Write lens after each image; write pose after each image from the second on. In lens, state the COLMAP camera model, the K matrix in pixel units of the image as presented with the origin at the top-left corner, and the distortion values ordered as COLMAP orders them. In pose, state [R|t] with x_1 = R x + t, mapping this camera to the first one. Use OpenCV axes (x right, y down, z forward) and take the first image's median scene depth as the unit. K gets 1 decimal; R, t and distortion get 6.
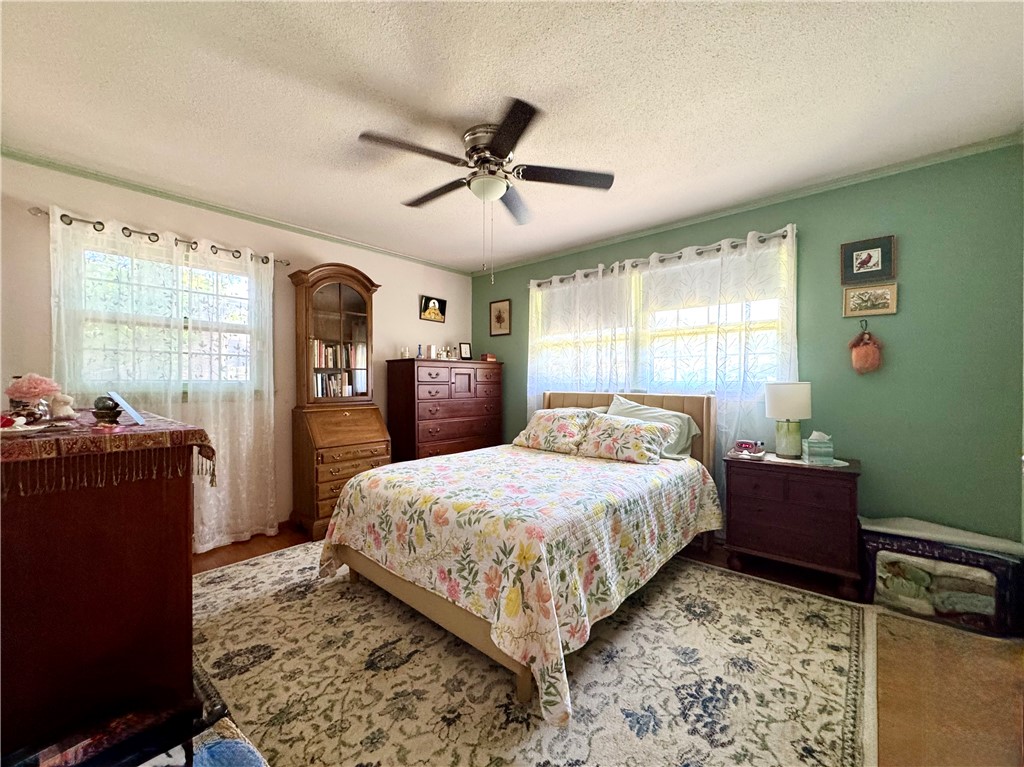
lens RADIAL K [[407.7, 0, 510.0], [0, 407.7, 383.4], [0, 0, 1]] dist [-0.000240, -0.000022]
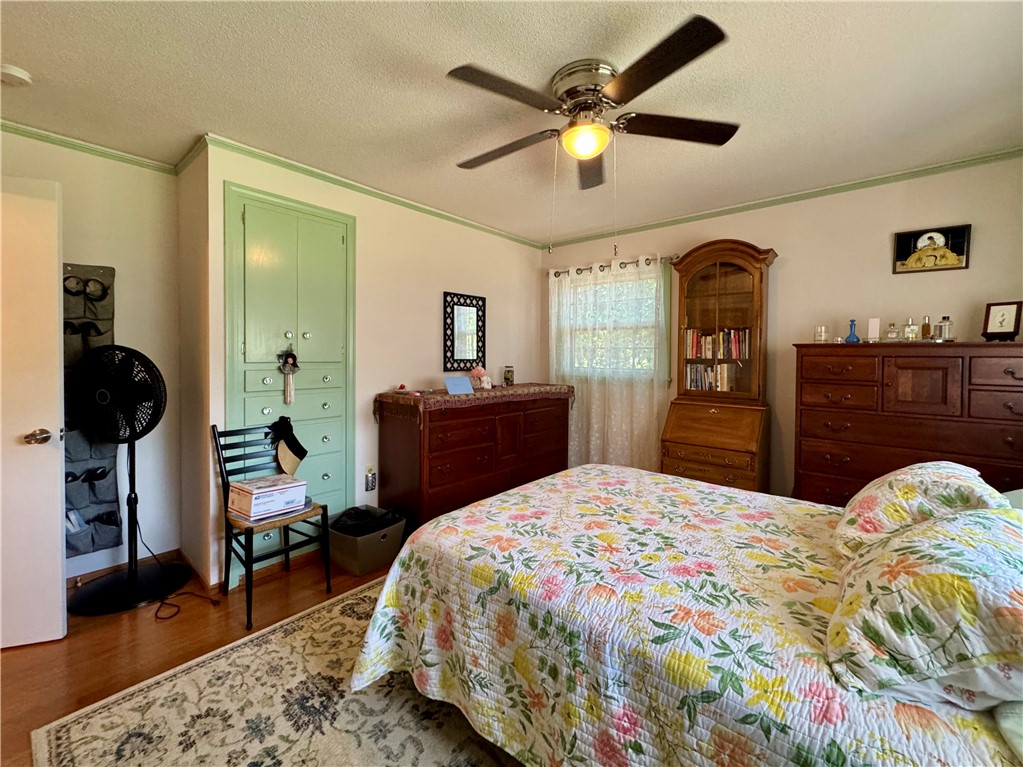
lens RADIAL K [[427.1, 0, 511.9], [0, 427.1, 363.6], [0, 0, 1]] dist [-0.000380, 0.000038]
pose [[0.020492, 0.019313, -0.999603, 0.706598], [-0.013180, 0.999732, 0.019045, -0.054156], [0.999703, 0.012785, 0.020741, 0.759294]]
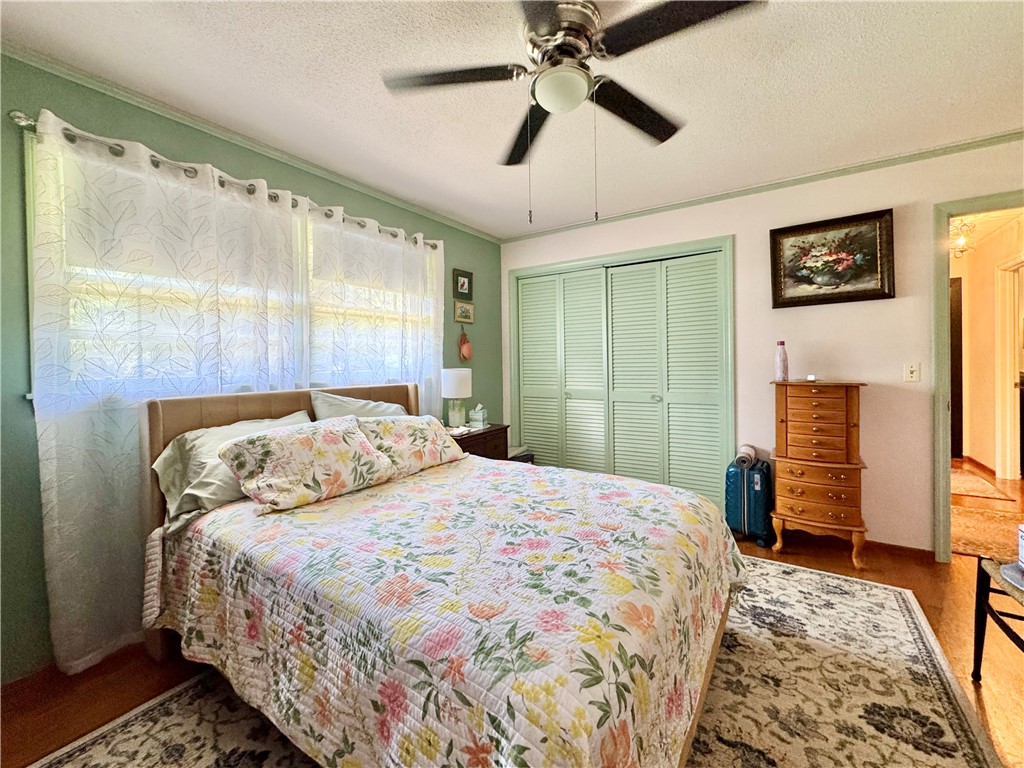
lens RADIAL K [[427.5, 0, 512.4], [0, 427.5, 364.1], [0, 0, 1]] dist [-0.000380, 0.000038]
pose [[-0.142640, -0.003608, 0.989768, -0.685873], [0.017583, 0.999826, 0.006178, -0.022878], [-0.989618, 0.018285, -0.142552, 1.074637]]
